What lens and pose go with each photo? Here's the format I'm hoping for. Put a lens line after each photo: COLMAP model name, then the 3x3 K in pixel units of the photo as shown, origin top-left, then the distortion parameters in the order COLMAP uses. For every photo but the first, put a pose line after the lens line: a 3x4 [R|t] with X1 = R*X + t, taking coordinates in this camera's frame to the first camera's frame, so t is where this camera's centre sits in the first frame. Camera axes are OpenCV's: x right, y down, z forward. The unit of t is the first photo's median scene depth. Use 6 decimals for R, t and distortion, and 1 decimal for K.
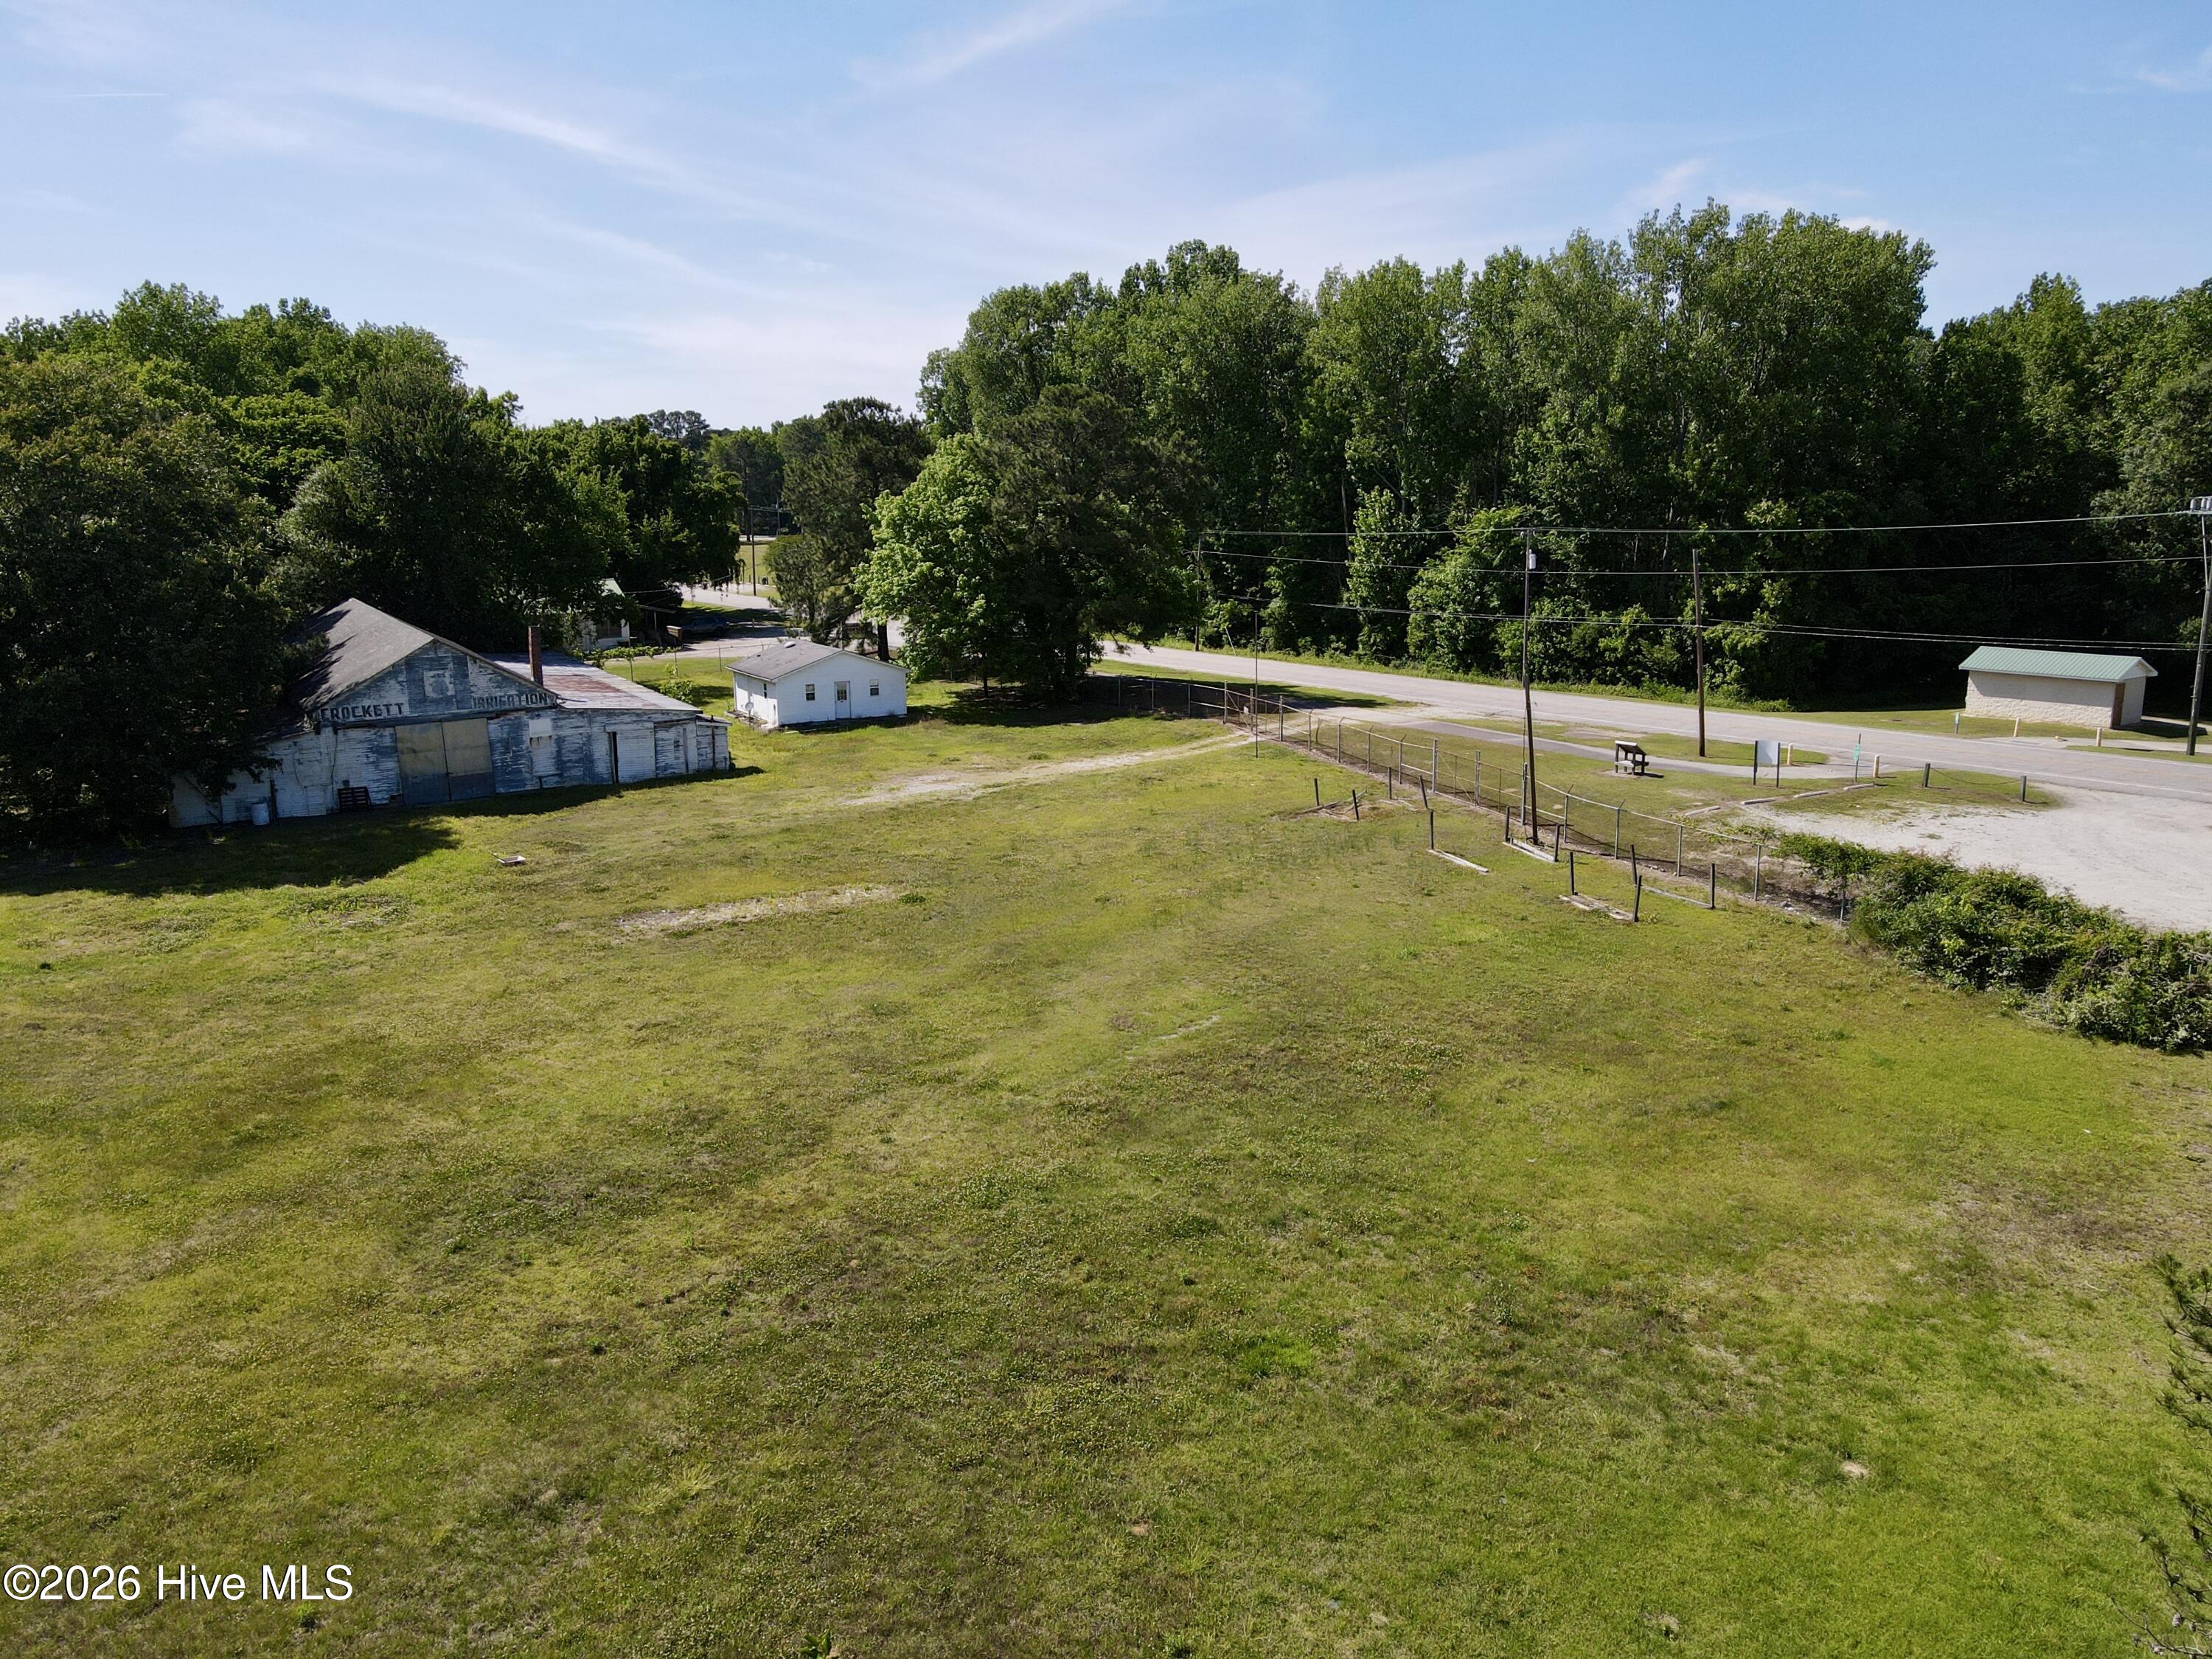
lens RADIAL K [[1616.5, 0, 1114.4], [0, 1616.5, 795.3], [0, 0, 1]] dist [-0.004253, 0.038318]
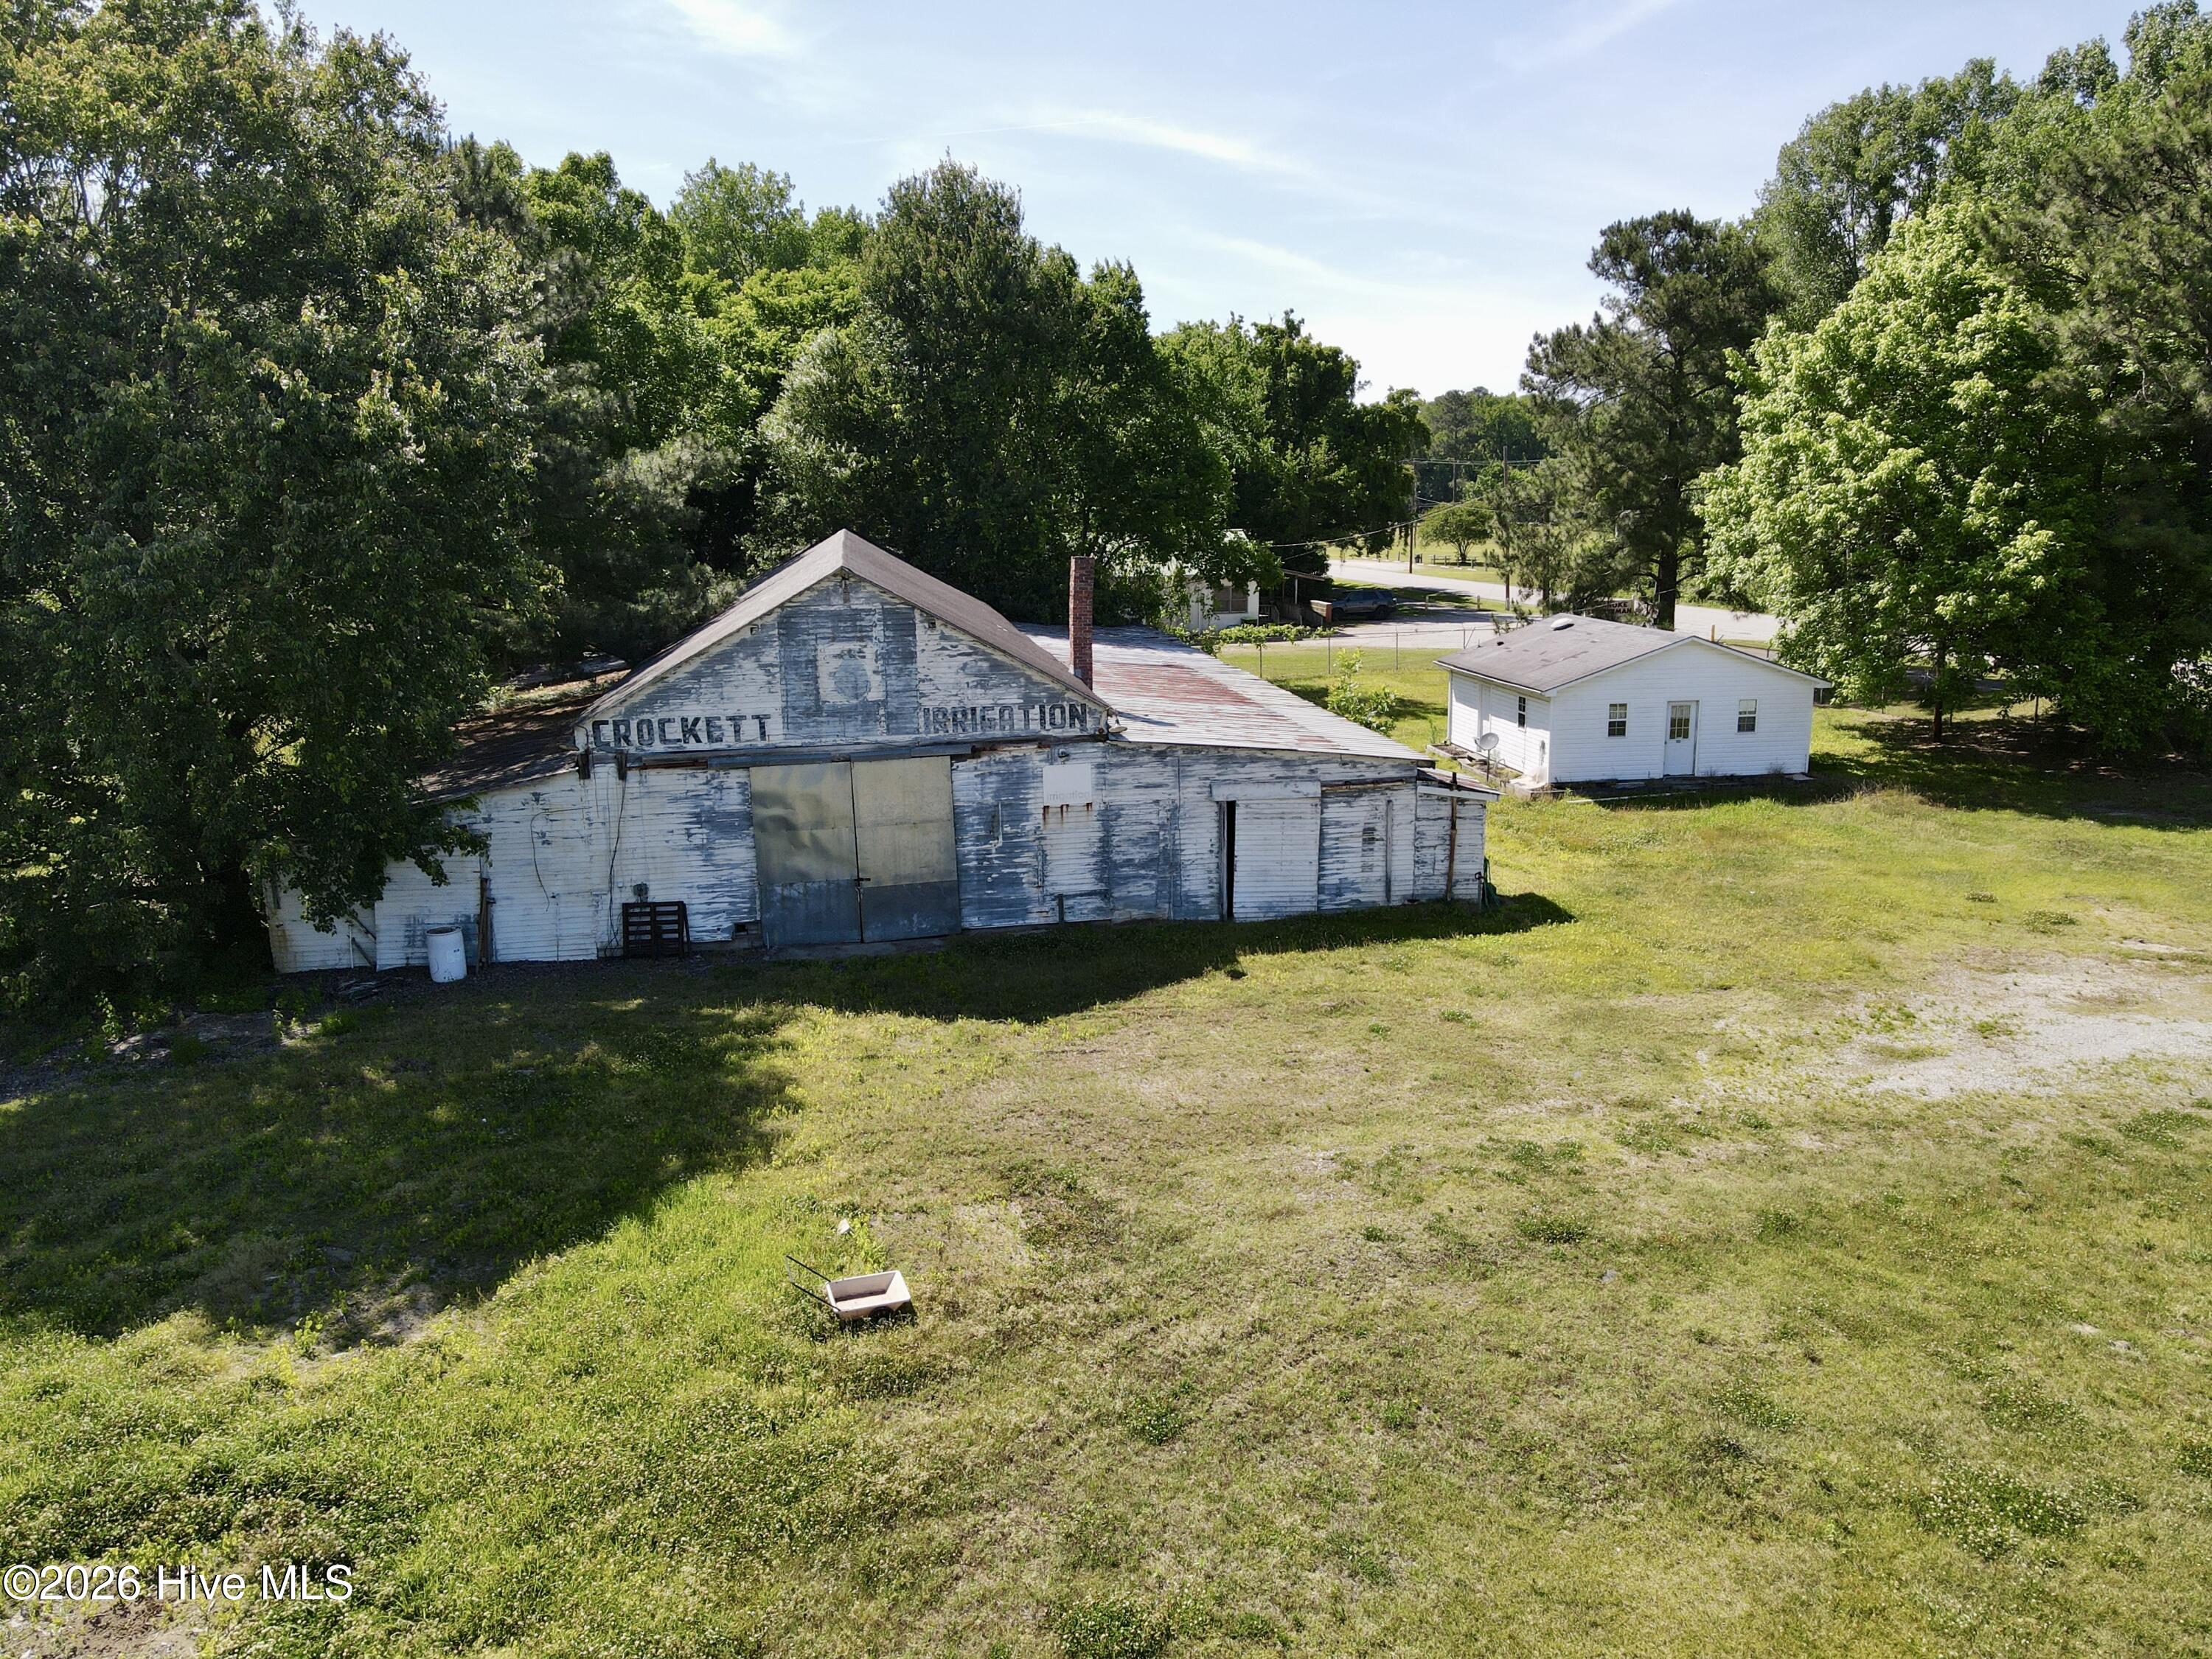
lens RADIAL K [[1616.5, 0, 1111.1], [0, 1616.5, 808.1], [0, 0, 1]] dist [-0.004253, 0.038318]
pose [[0.931112, 0.069166, -0.358115, -0.182628], [-0.066791, 0.997586, 0.019013, -0.042808], [0.358566, 0.006215, 0.933484, 0.579646]]
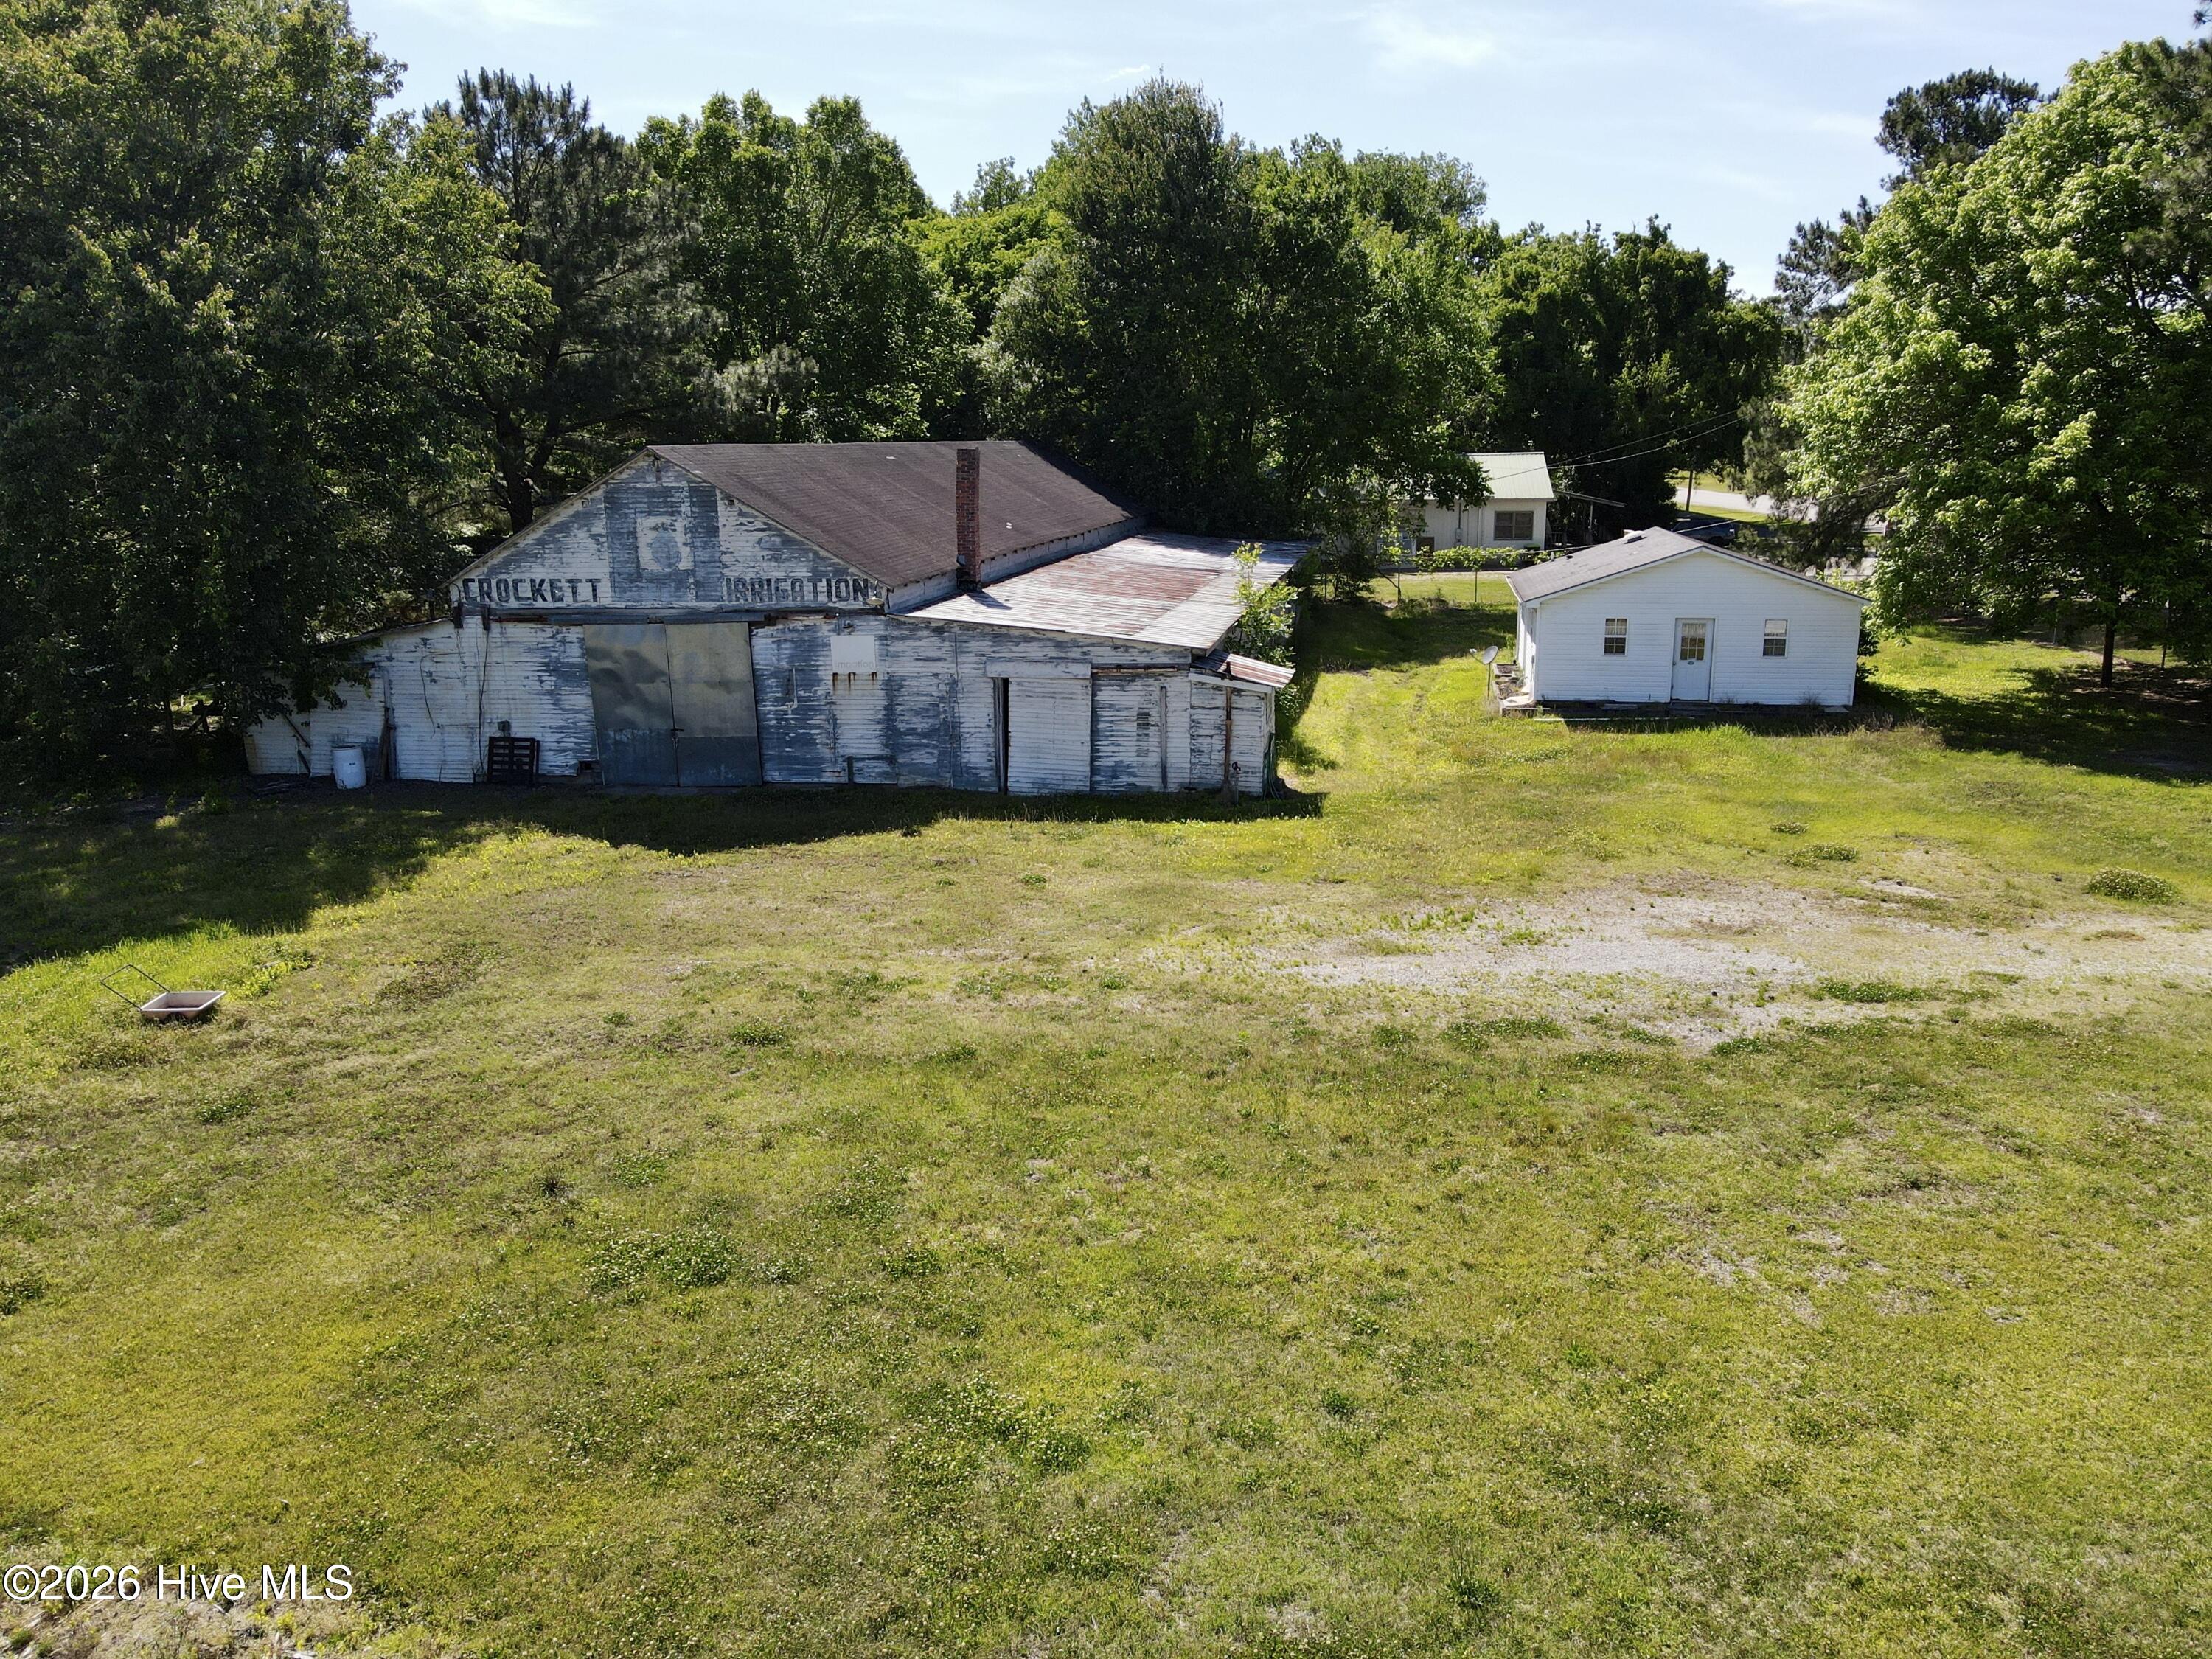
lens RADIAL K [[1616.5, 0, 1111.9], [0, 1616.5, 802.0], [0, 0, 1]] dist [-0.004253, 0.038318]
pose [[0.751996, 0.143741, -0.643304, 0.004726], [-0.119092, 0.989501, 0.081882, -0.044866], [0.648320, 0.015037, 0.761219, 0.669266]]
